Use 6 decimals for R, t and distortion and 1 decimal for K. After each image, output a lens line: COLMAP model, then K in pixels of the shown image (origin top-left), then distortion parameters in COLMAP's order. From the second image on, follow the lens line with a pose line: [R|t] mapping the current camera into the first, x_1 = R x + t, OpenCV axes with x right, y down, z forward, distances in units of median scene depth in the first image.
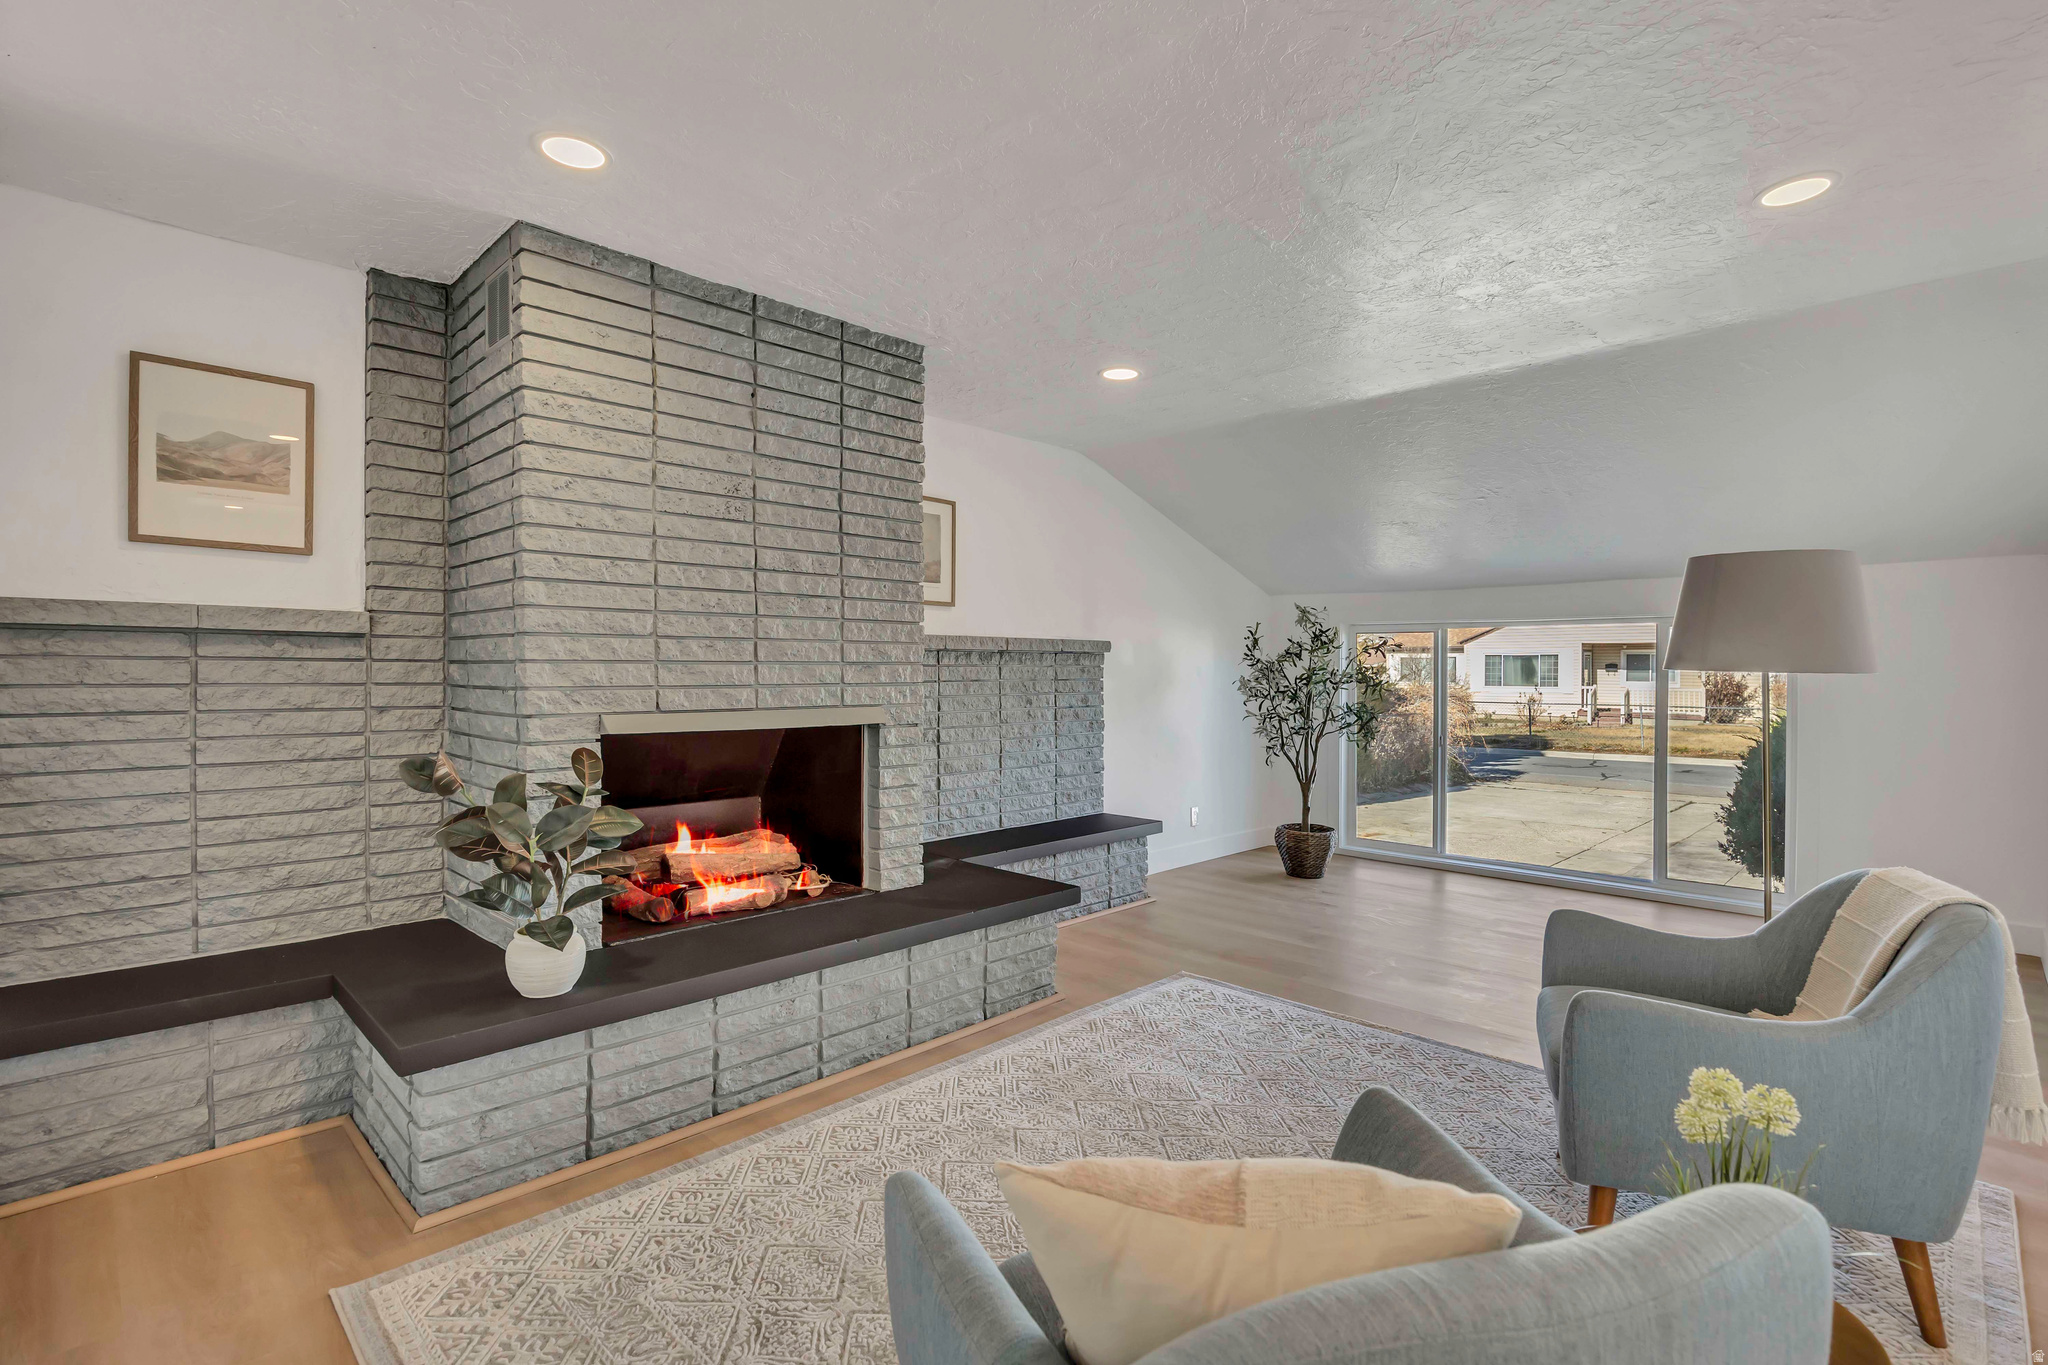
lens RADIAL K [[955.0, 0, 1020.5], [0, 955.0, 675.9], [0, 0, 1]] dist [-0.002716, -0.000296]
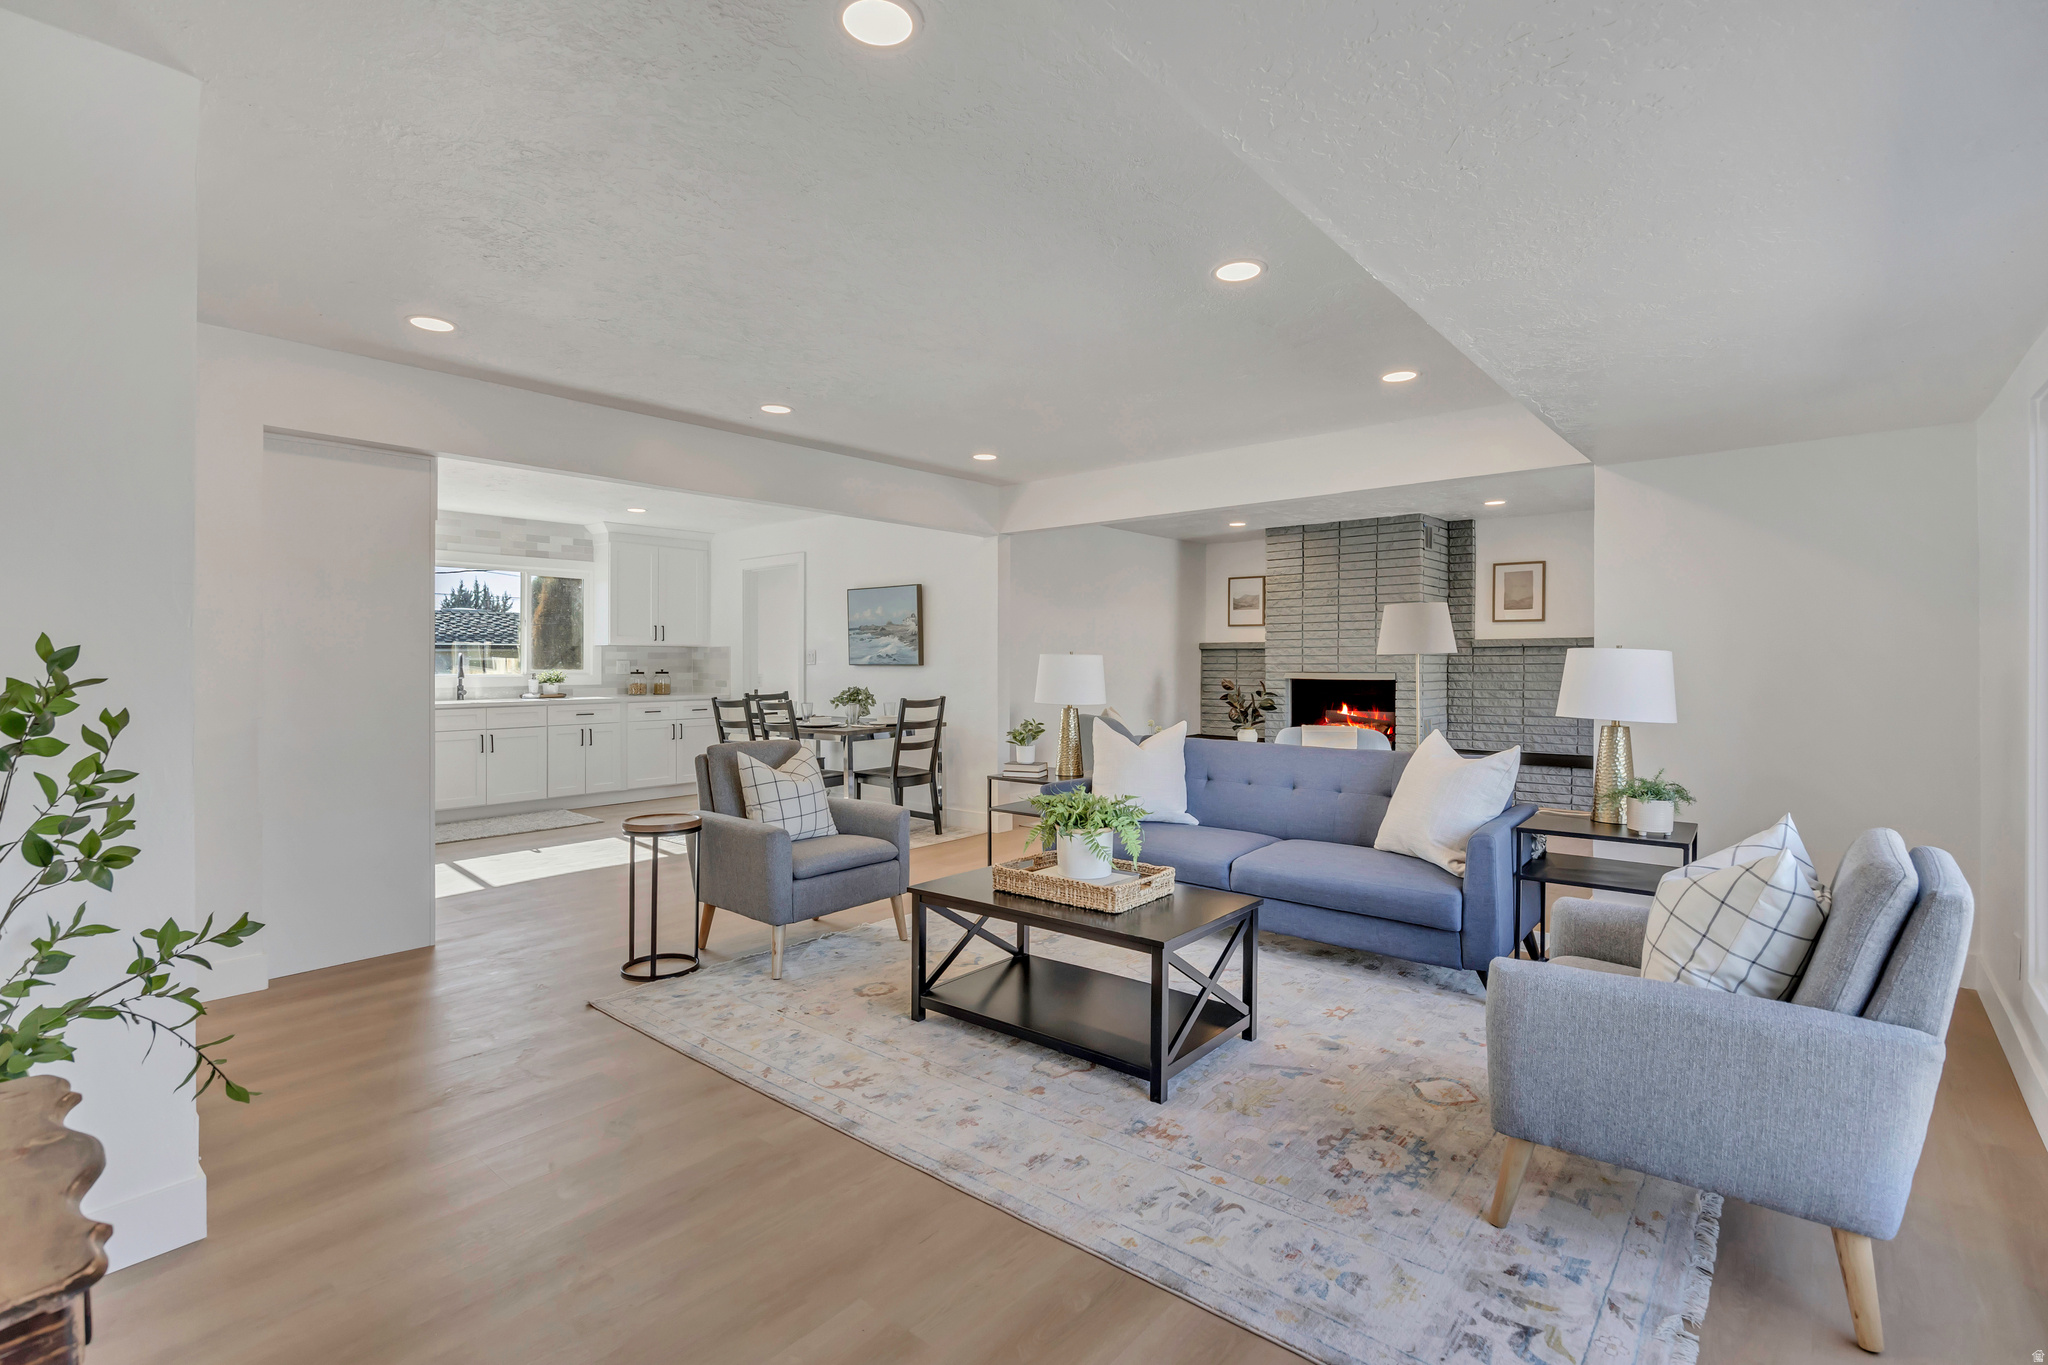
lens RADIAL K [[955.0, 0, 1021.2], [0, 955.0, 672.8], [0, 0, 1]] dist [-0.002716, -0.000296]
pose [[0.084520, 0.003566, -0.996415, 2.456665], [-0.007383, 0.999968, 0.002952, 0.035663], [0.996394, 0.007107, 0.084544, -0.145711]]
